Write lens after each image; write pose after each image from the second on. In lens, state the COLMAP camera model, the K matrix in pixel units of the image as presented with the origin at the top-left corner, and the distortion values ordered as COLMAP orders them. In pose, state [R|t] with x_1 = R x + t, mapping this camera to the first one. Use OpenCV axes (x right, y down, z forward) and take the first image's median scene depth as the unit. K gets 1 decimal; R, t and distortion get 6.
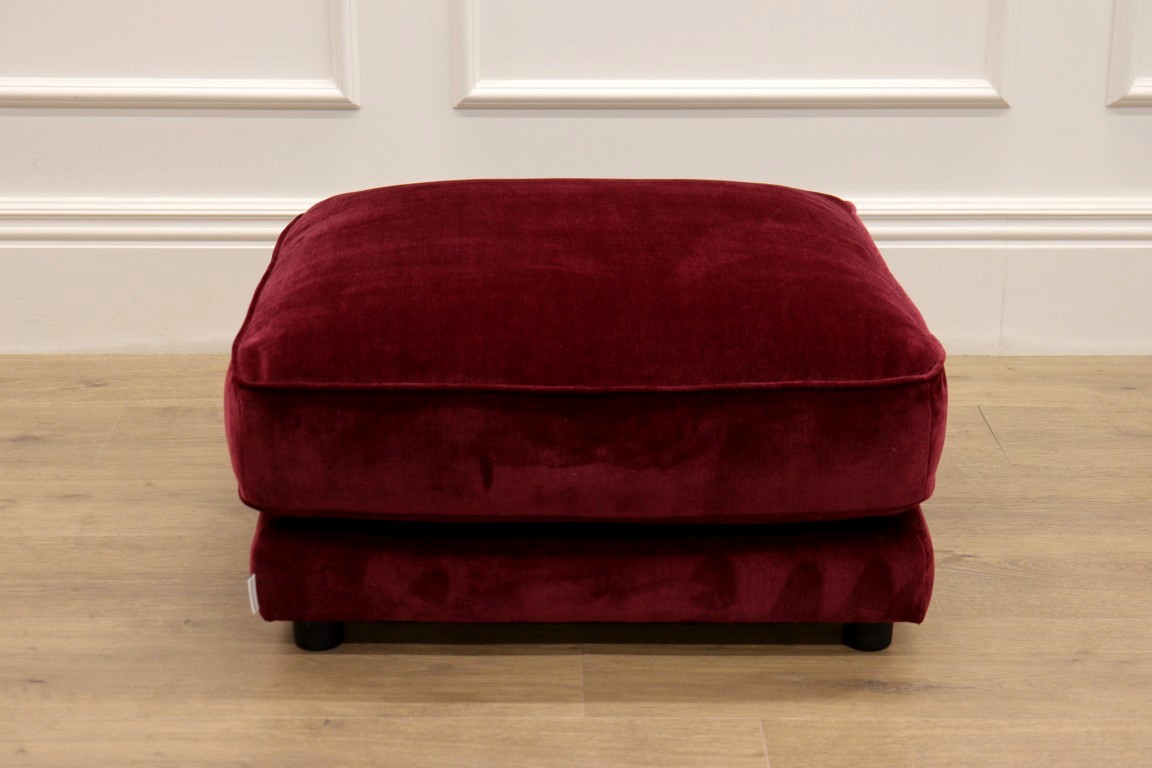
lens RADIAL K [[2090.3, 0, 581.8], [0, 2090.3, 390.0], [0, 0, 1]] dist [0.024412, 0.000000]
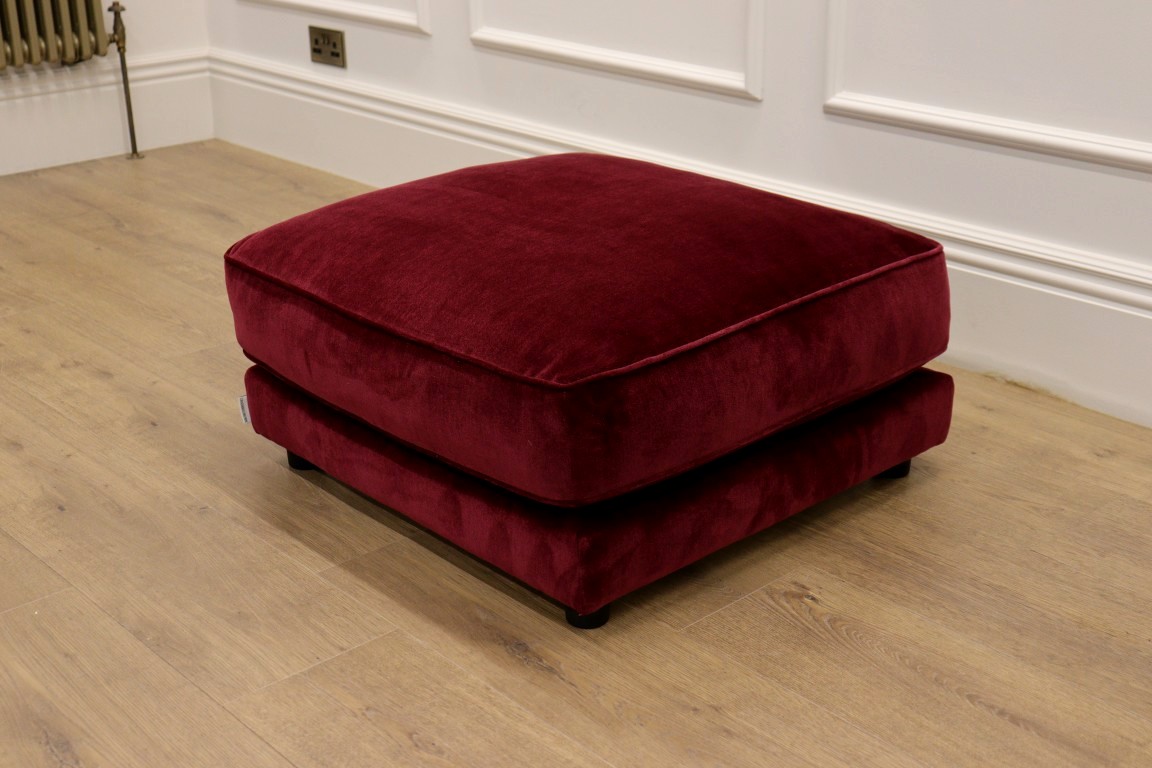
lens RADIAL K [[1521.6, 0, 577.8], [0, 1521.6, 381.9], [0, 0, 1]] dist [0.018114, 0.000000]
pose [[0.669507, 0.270880, -0.691653, 0.680921], [-0.234579, 0.960589, 0.149139, -0.121445], [0.704793, 0.062397, 0.706664, 0.446831]]
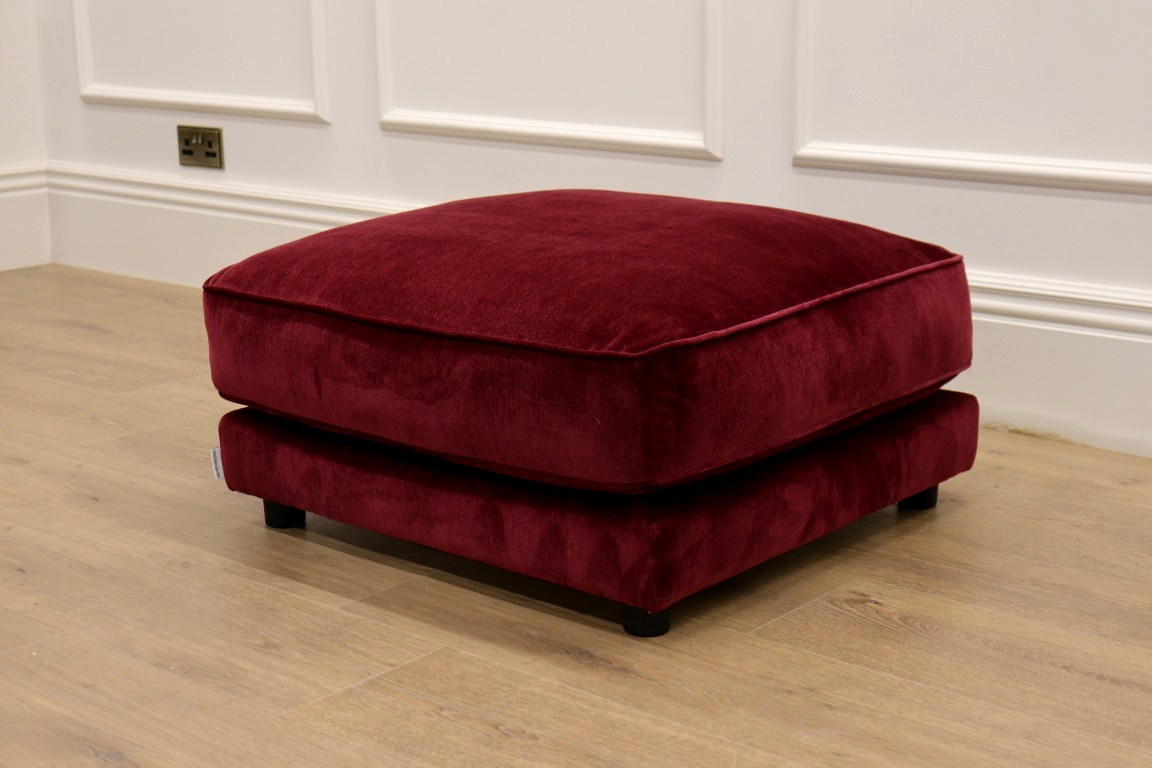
lens RADIAL K [[1821.4, 0, 583.0], [0, 1821.4, 376.0], [0, 0, 1]] dist [0.027589, 0.000000]
pose [[0.761207, 0.143087, -0.632527, 0.686949], [-0.204760, 0.978491, -0.025066, 0.029783], [0.615335, 0.148596, 0.774133, 0.290132]]
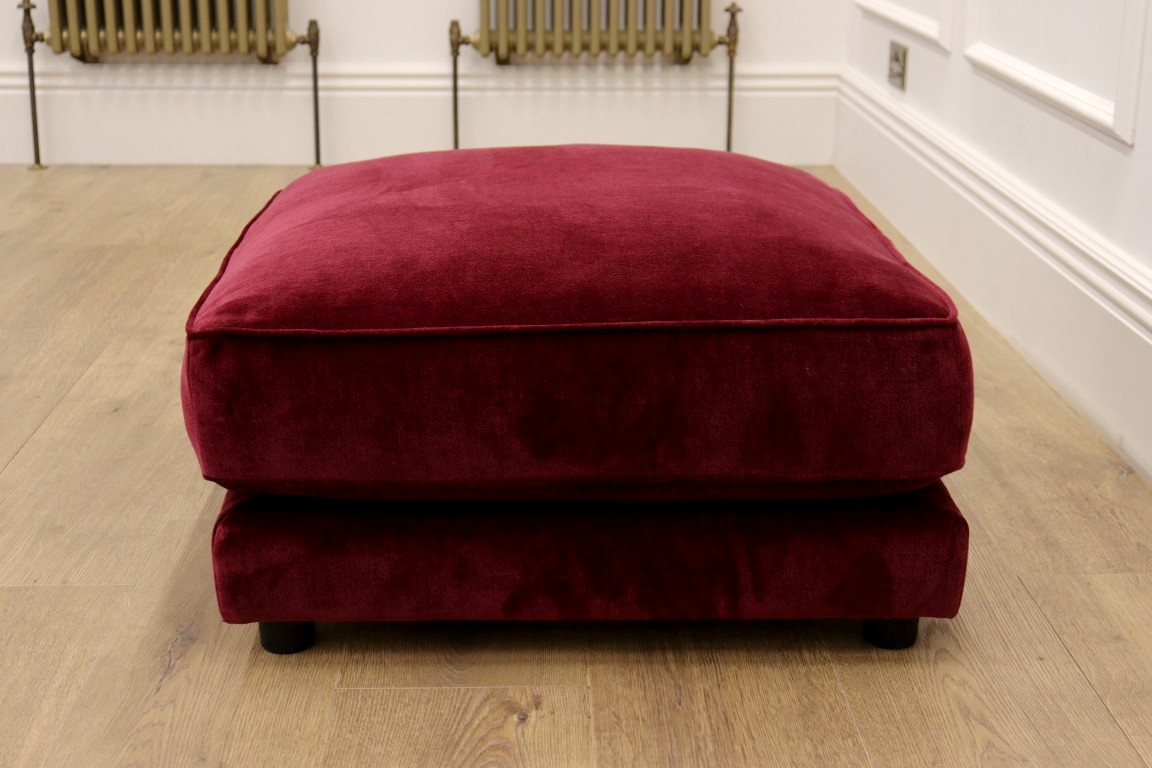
lens RADIAL K [[1654.8, 0, 567.1], [0, 1654.8, 389.4], [0, 0, 1]] dist [0.019732, 0.000000]
pose [[0.015171, 0.308688, -0.951042, 0.822072], [-0.331167, 0.899019, 0.286520, -0.233560], [0.943450, 0.310607, 0.115866, 1.044620]]
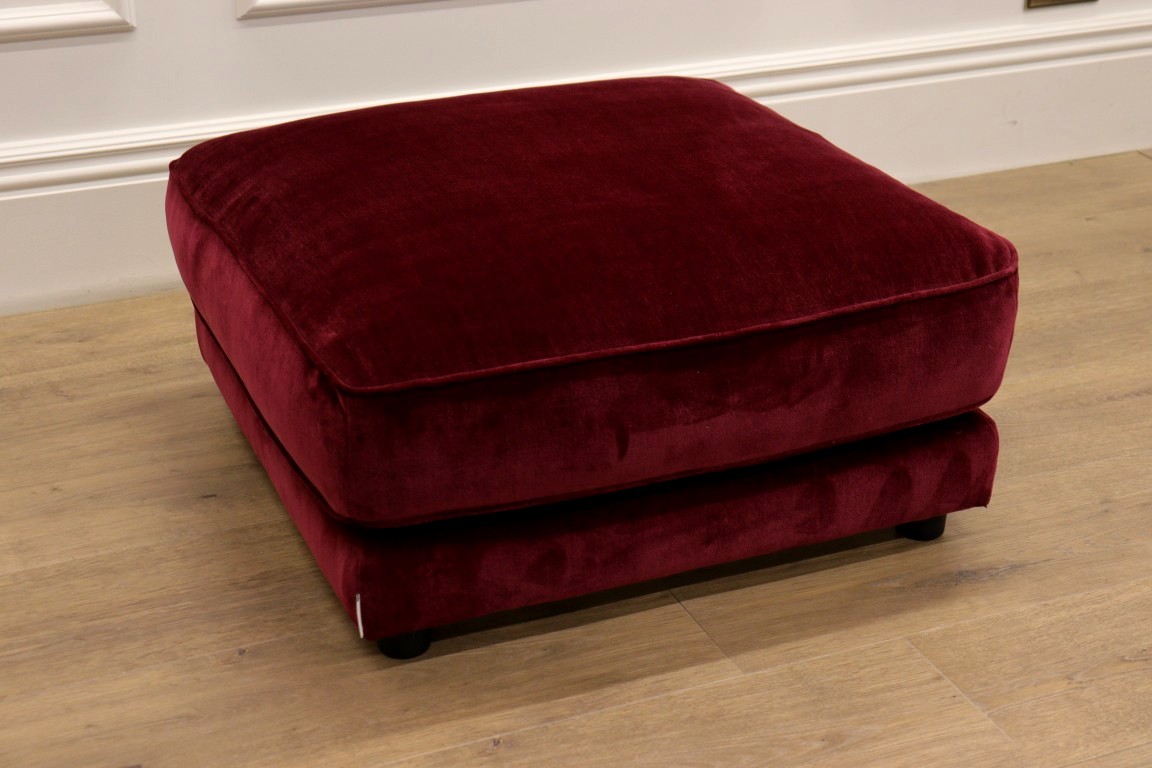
lens RADIAL K [[1821.4, 0, 578.1], [0, 1821.4, 386.5], [0, 0, 1]] dist [0.027589, 0.000000]
pose [[0.926112, -0.164670, 0.339411, -0.319400], [0.126275, 0.983117, 0.132420, -0.089675], [-0.355487, -0.079777, 0.931271, 0.254235]]
